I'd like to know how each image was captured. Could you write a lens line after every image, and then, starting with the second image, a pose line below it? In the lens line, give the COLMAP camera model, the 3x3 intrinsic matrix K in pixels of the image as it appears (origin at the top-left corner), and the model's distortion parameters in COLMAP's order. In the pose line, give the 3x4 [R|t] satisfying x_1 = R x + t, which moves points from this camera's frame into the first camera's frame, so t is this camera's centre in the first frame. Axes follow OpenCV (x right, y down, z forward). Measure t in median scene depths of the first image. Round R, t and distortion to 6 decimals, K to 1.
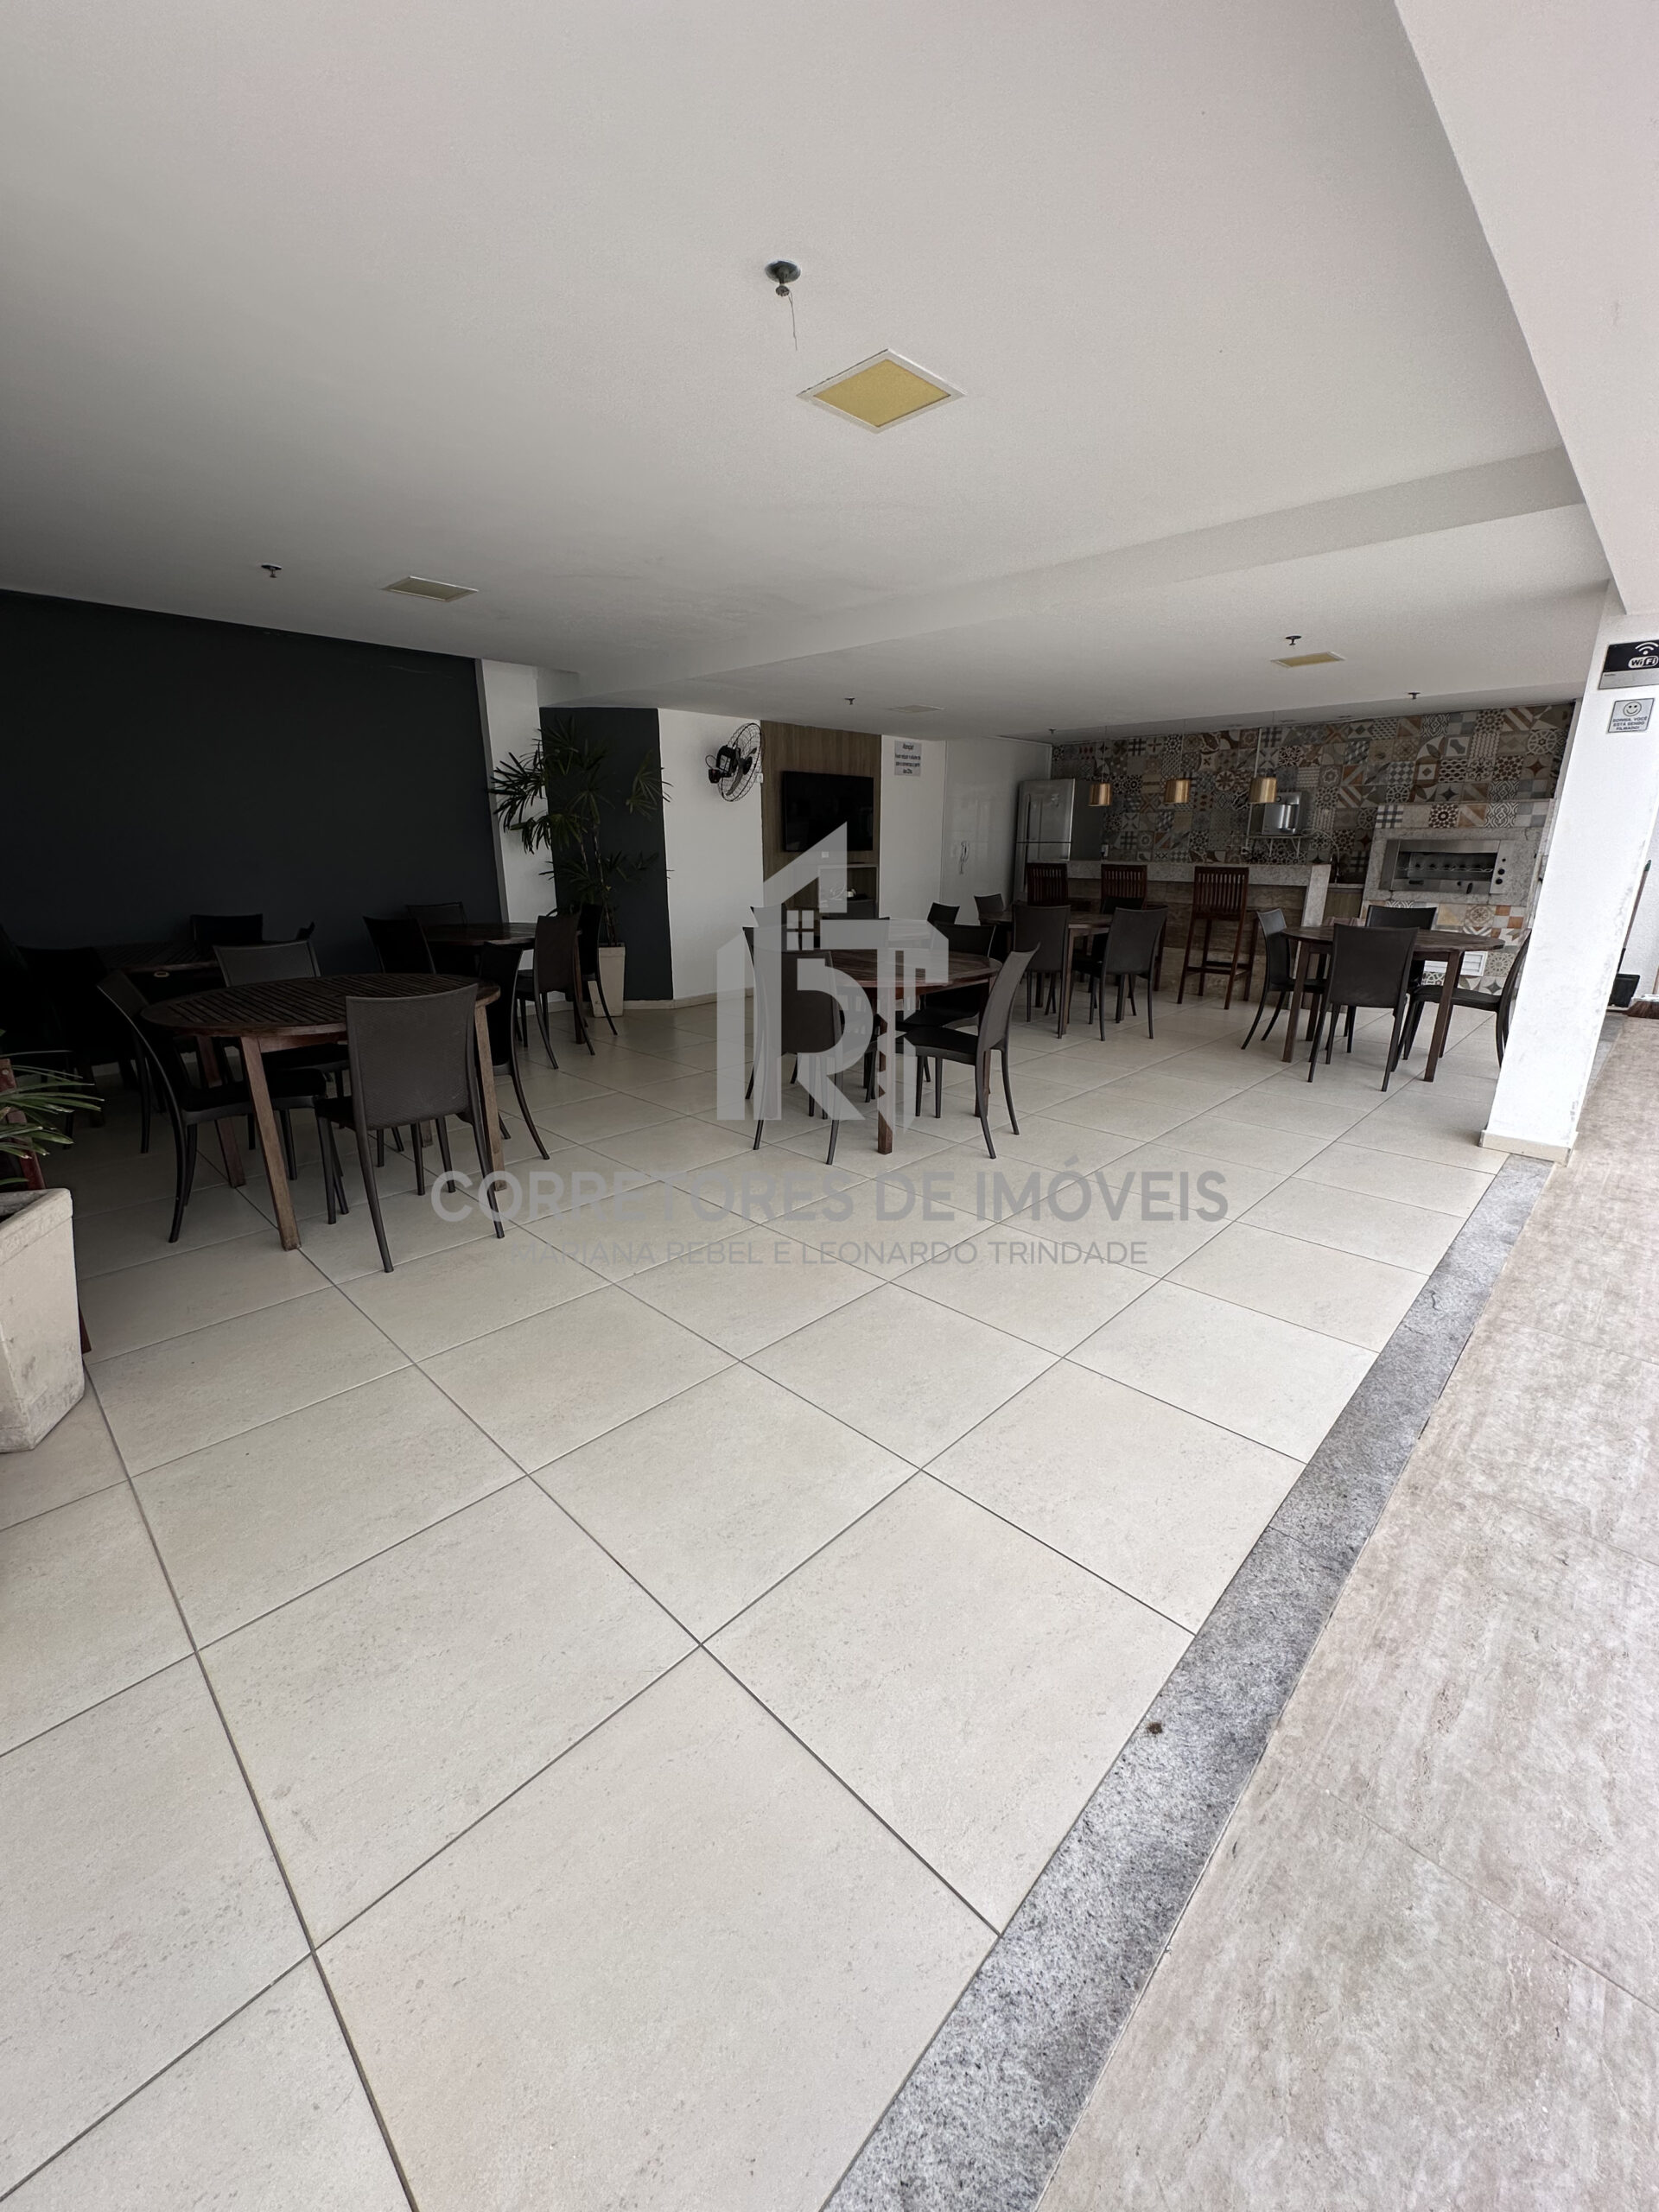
lens RADIAL K [[882.6, 0, 835.5], [0, 882.6, 1105.4], [0, 0, 1]] dist [-0.002412, 0.000443]
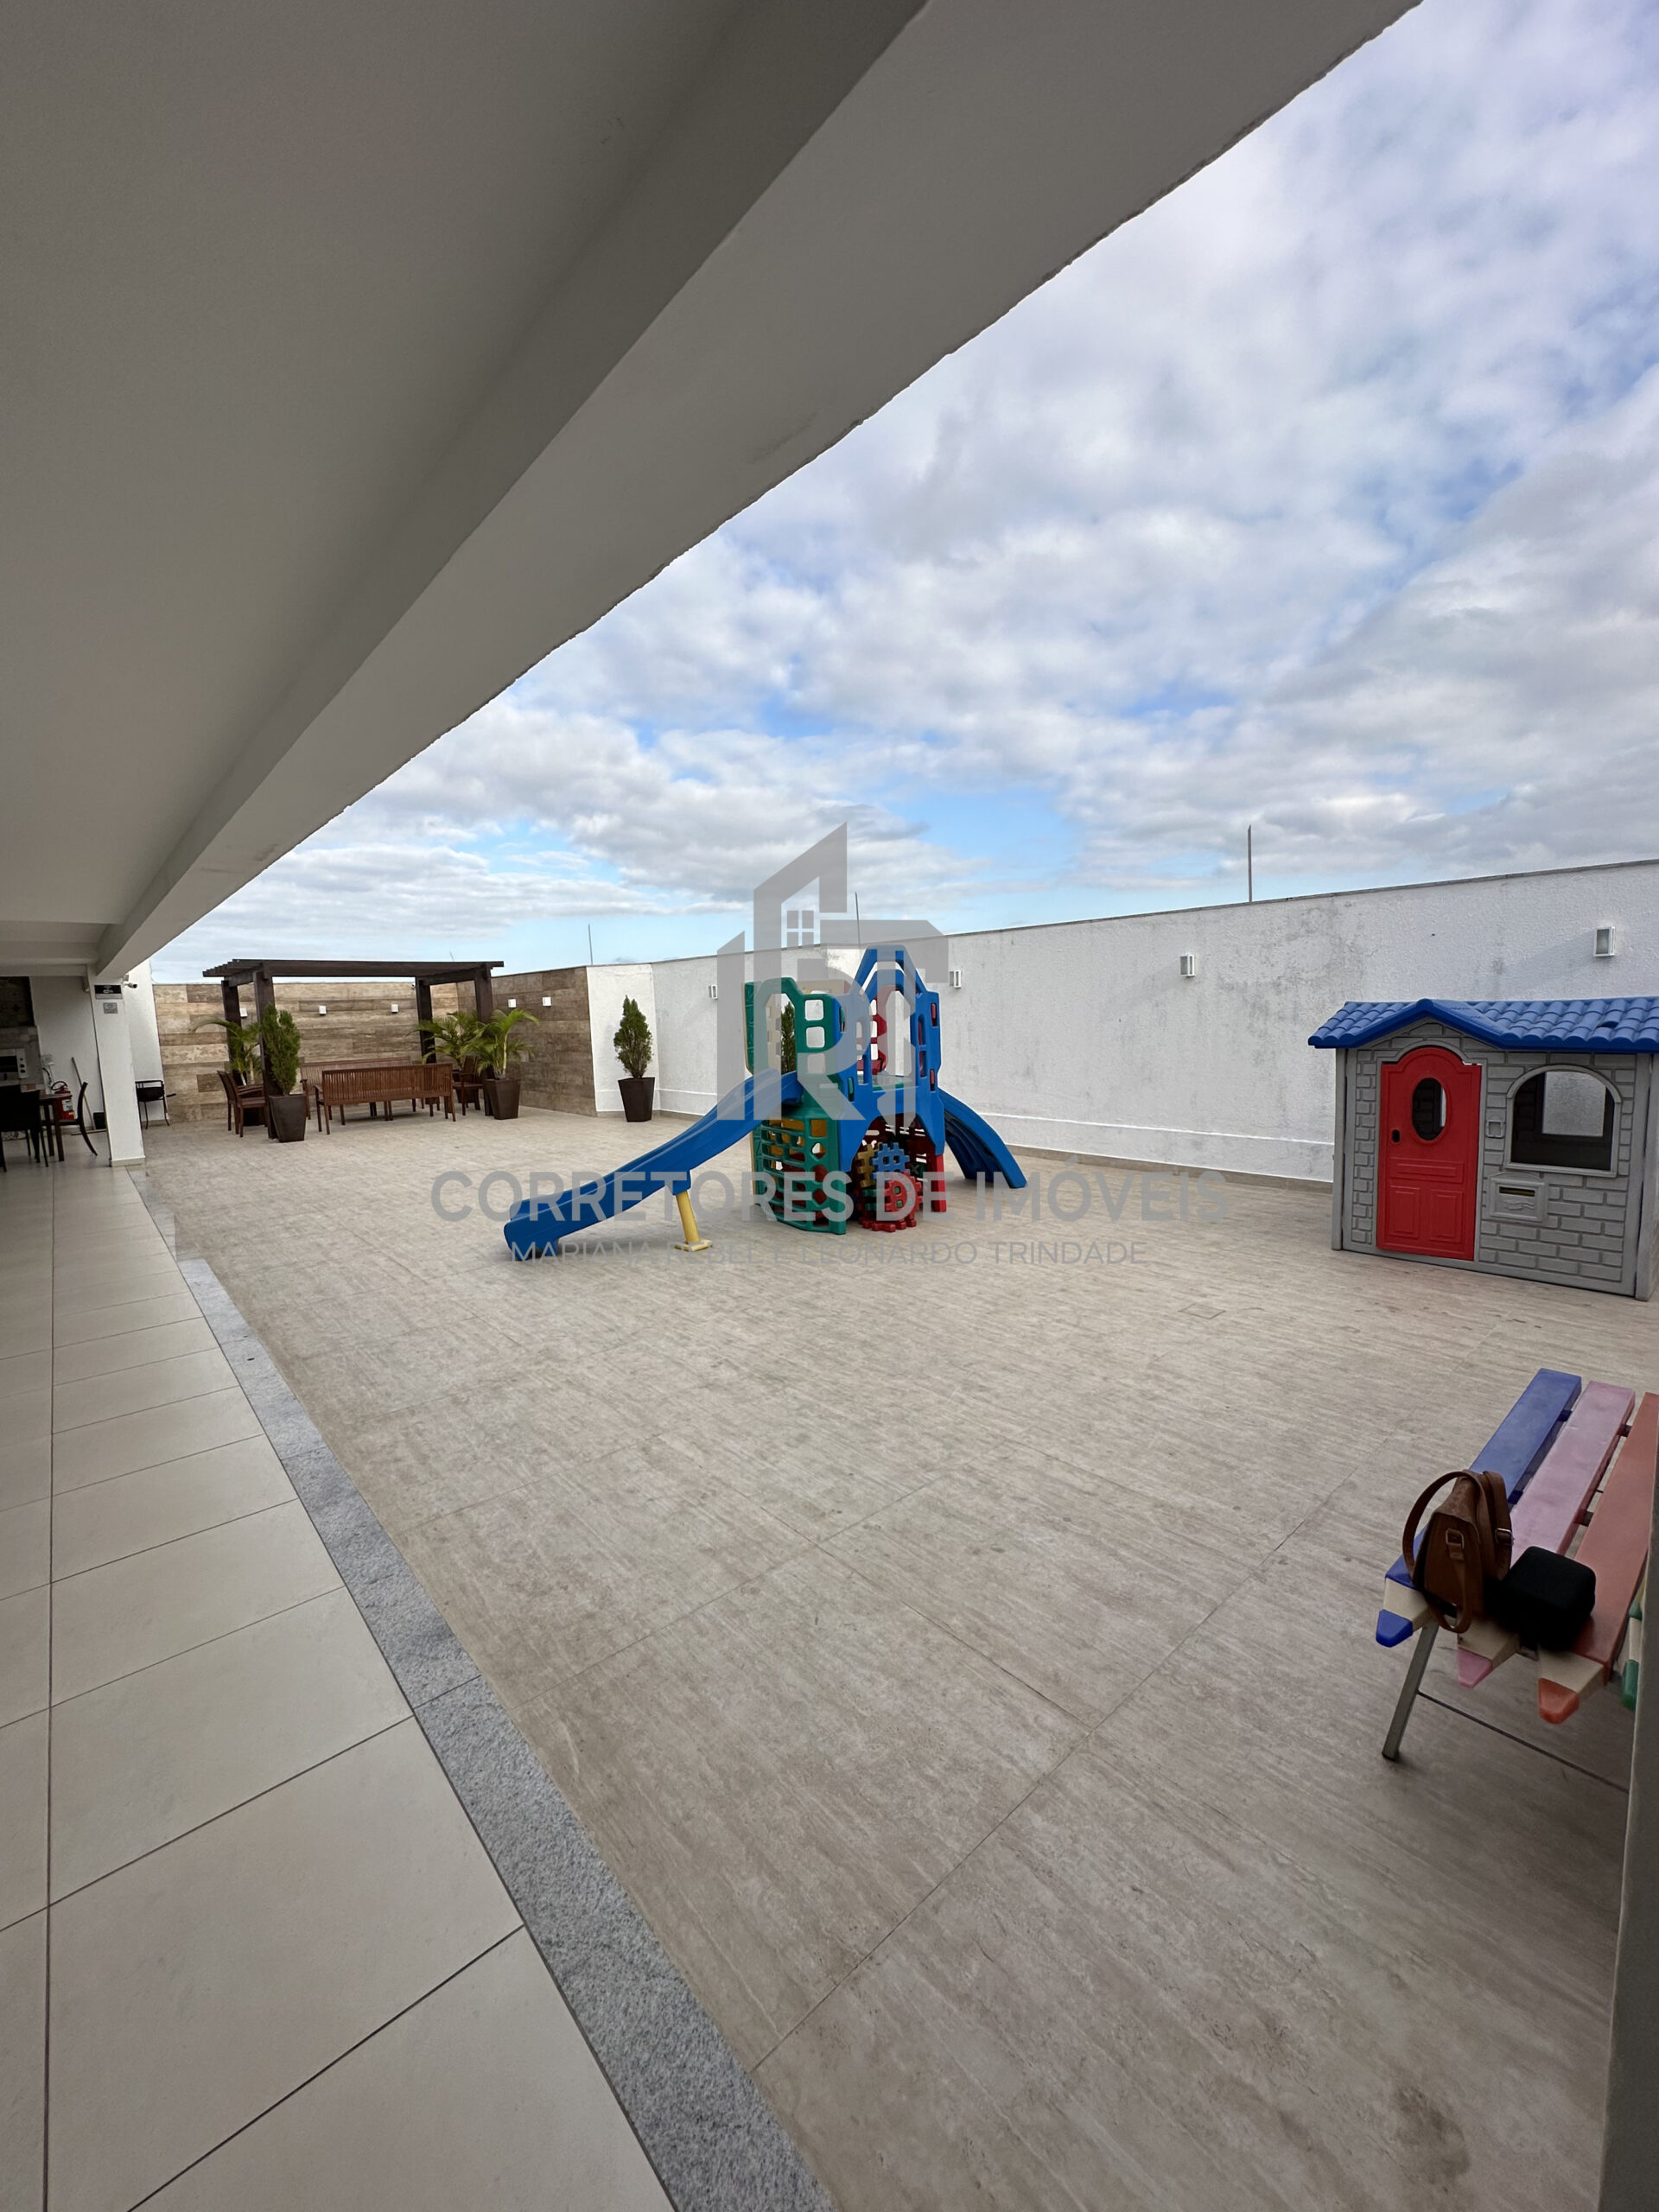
lens RADIAL K [[882.6, 0, 823.7], [0, 882.6, 1102.6], [0, 0, 1]] dist [-0.002412, 0.000443]
pose [[0.095005, -0.124864, 0.987615, -0.839164], [0.324648, 0.941747, 0.087835, 0.169133], [-0.941051, 0.312283, 0.130008, -0.713318]]
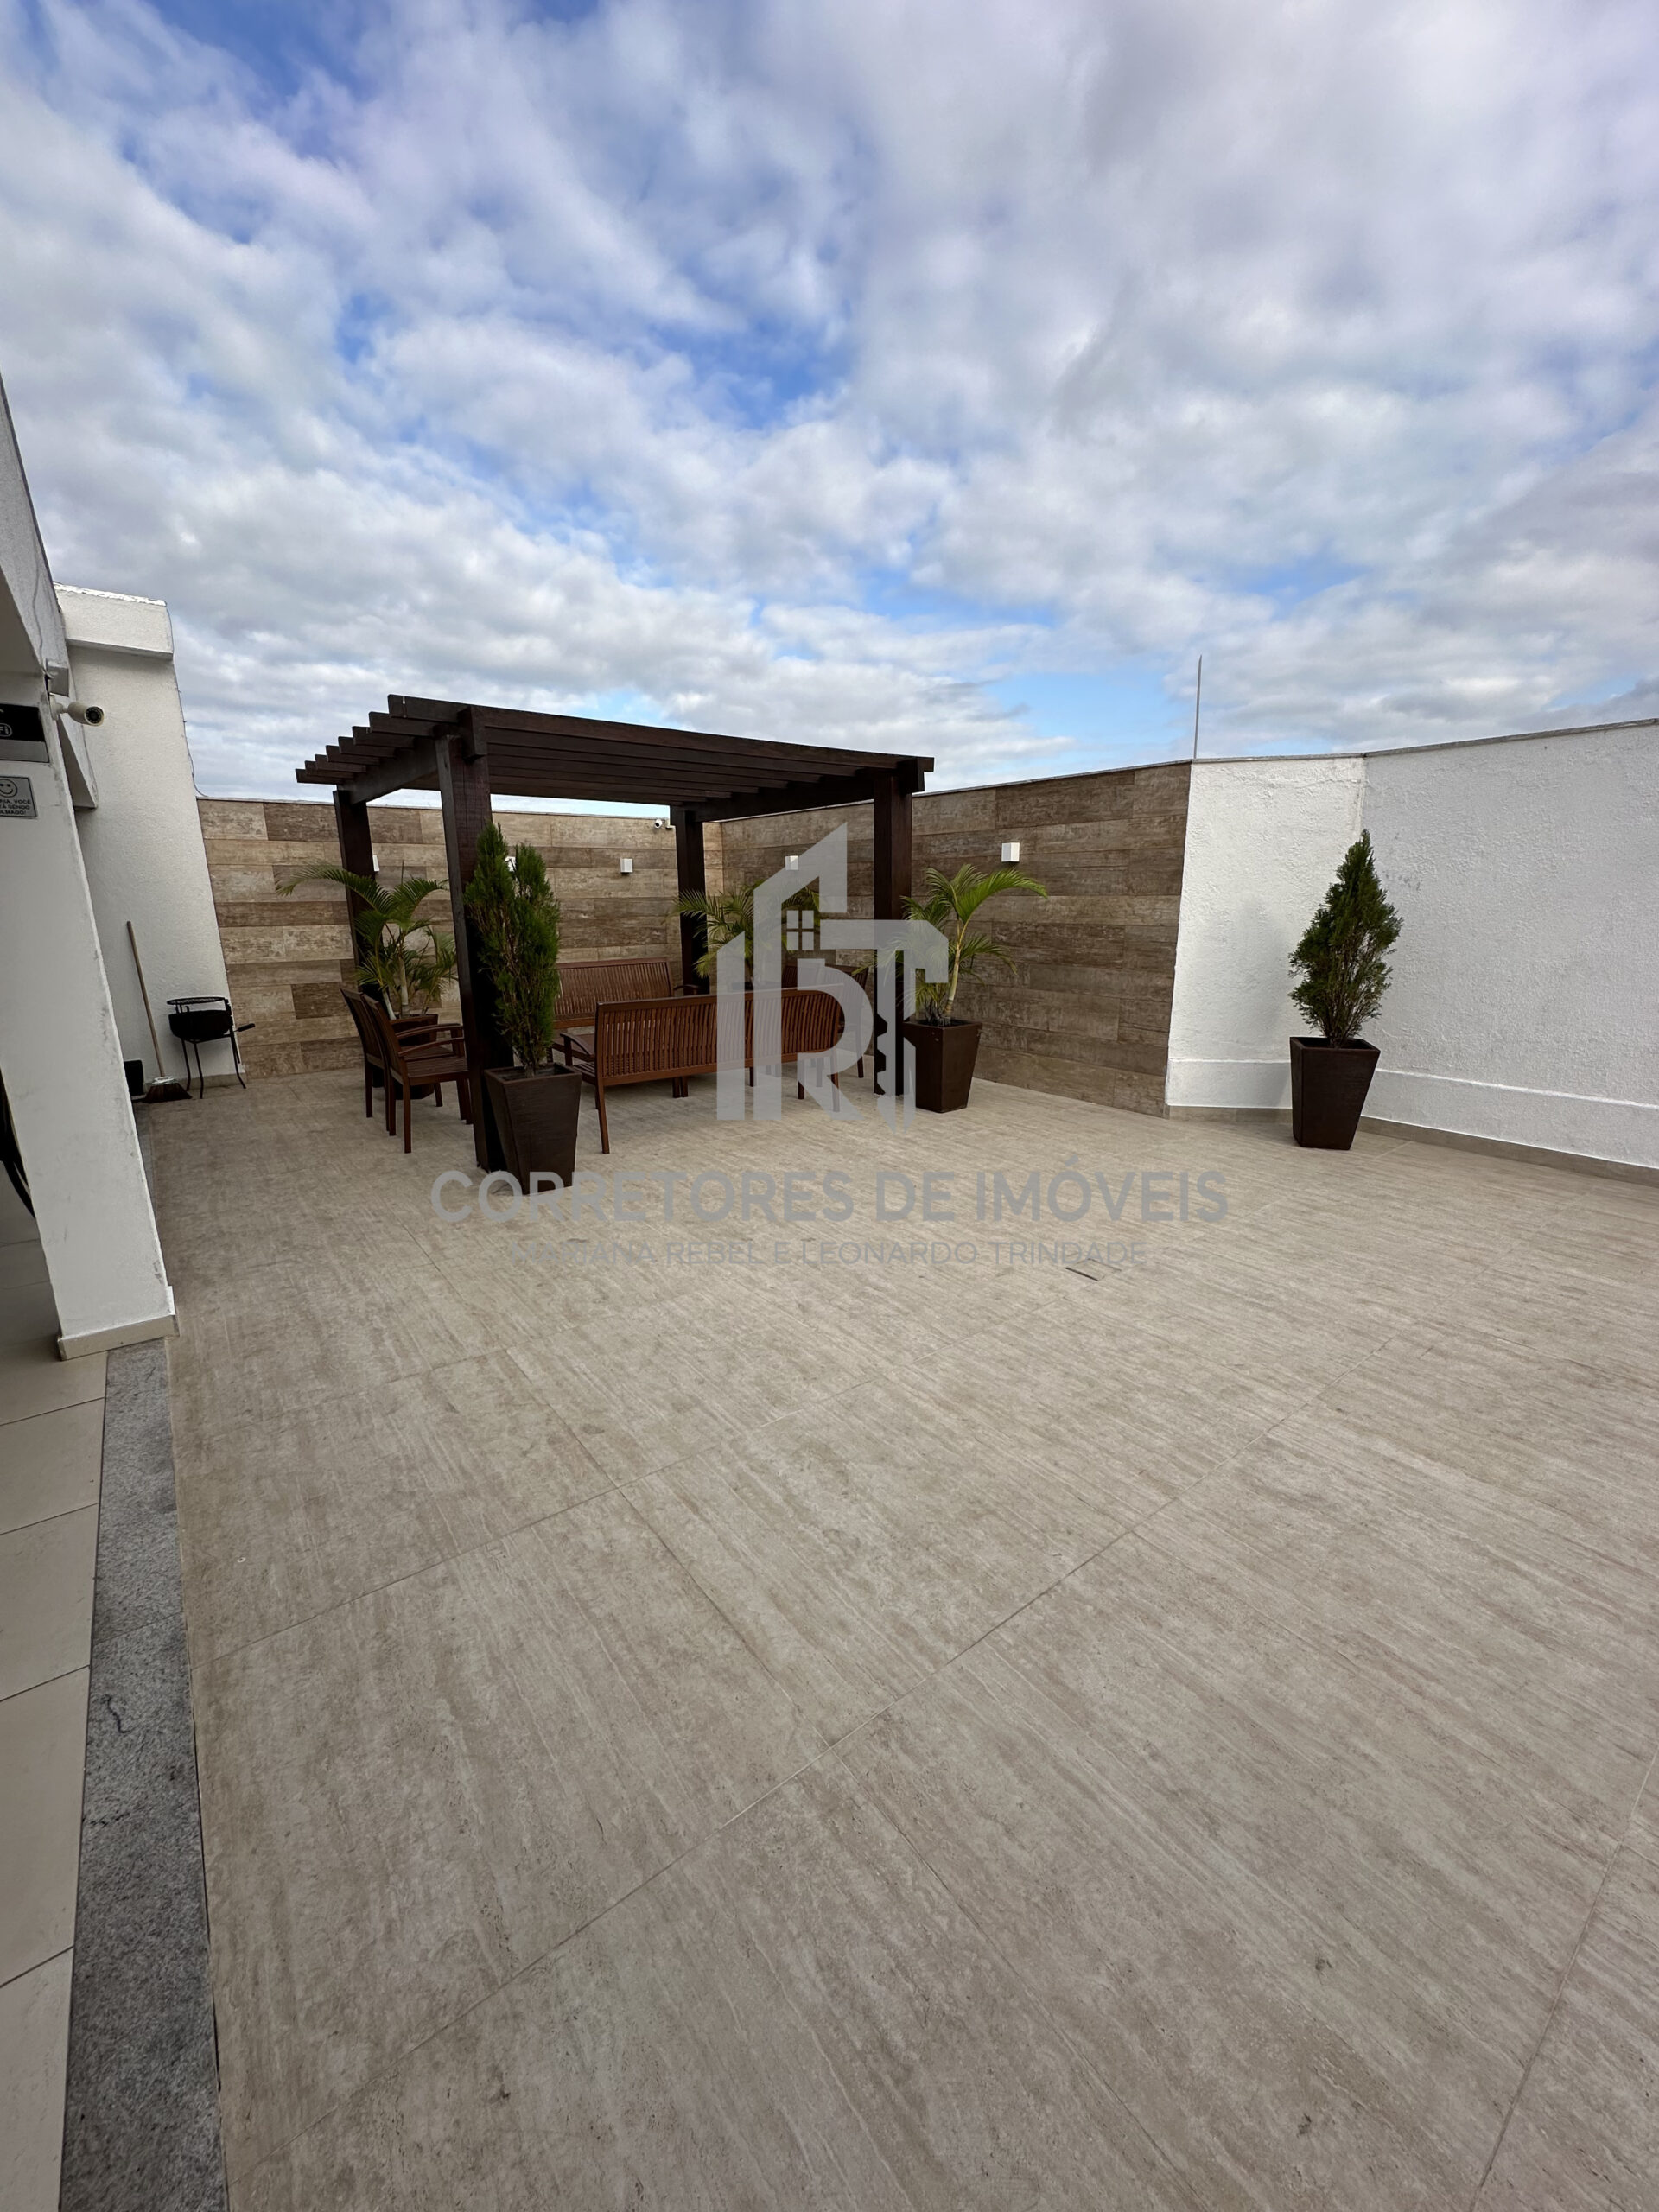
lens RADIAL K [[882.6, 0, 826.2], [0, 882.6, 1106.3], [0, 0, 1]] dist [-0.002412, 0.000443]
pose [[0.154289, -0.238904, 0.958707, 0.087450], [0.297171, 0.936617, 0.185575, -0.049181], [-0.942276, 0.256268, 0.215505, 0.094088]]
